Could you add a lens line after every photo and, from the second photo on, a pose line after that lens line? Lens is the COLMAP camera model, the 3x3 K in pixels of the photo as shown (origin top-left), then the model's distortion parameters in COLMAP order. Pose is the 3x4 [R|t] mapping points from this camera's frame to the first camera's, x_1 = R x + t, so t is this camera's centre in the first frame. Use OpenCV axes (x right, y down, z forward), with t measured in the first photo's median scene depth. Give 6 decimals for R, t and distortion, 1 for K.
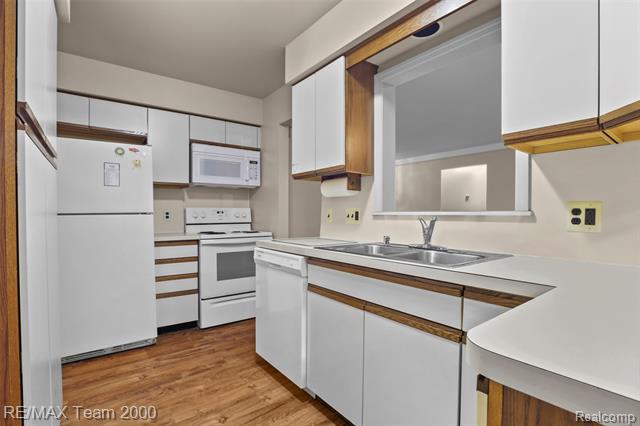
lens RADIAL K [[303.7, 0, 326.5], [0, 303.7, 219.1], [0, 0, 1]] dist [-0.029380, 0.002204]
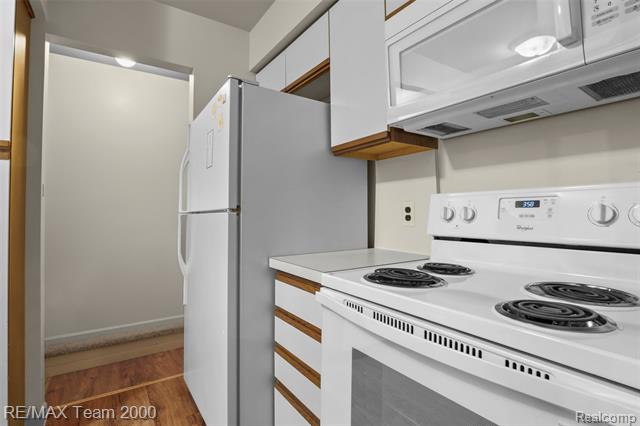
lens RADIAL K [[303.7, 0, 319.8], [0, 303.7, 210.5], [0, 0, 1]] dist [-0.029380, 0.002204]
pose [[-0.063158, -0.003603, -0.997997, -0.079486], [-0.013421, 0.999906, -0.002760, -0.018023], [0.997913, 0.013220, -0.063200, 1.124734]]
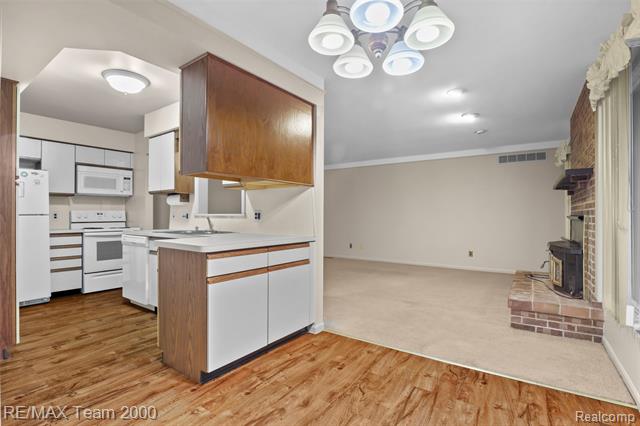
lens RADIAL K [[303.7, 0, 321.9], [0, 303.7, 213.7], [0, 0, 1]] dist [-0.029380, 0.002204]
pose [[0.956366, -0.000571, 0.292172, 0.292153], [0.006217, 0.999811, -0.018395, 0.011054], [-0.292106, 0.019409, 0.956189, -0.799016]]
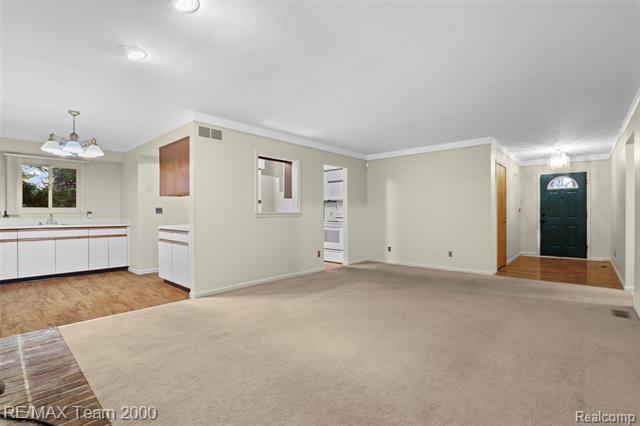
lens RADIAL K [[303.7, 0, 323.3], [0, 303.7, 213.7], [0, 0, 1]] dist [-0.029380, 0.002204]
pose [[0.173408, -0.002194, -0.984848, 2.203163], [-0.012492, 0.999912, -0.004427, -0.002307], [0.984771, 0.013071, 0.173365, 0.642576]]
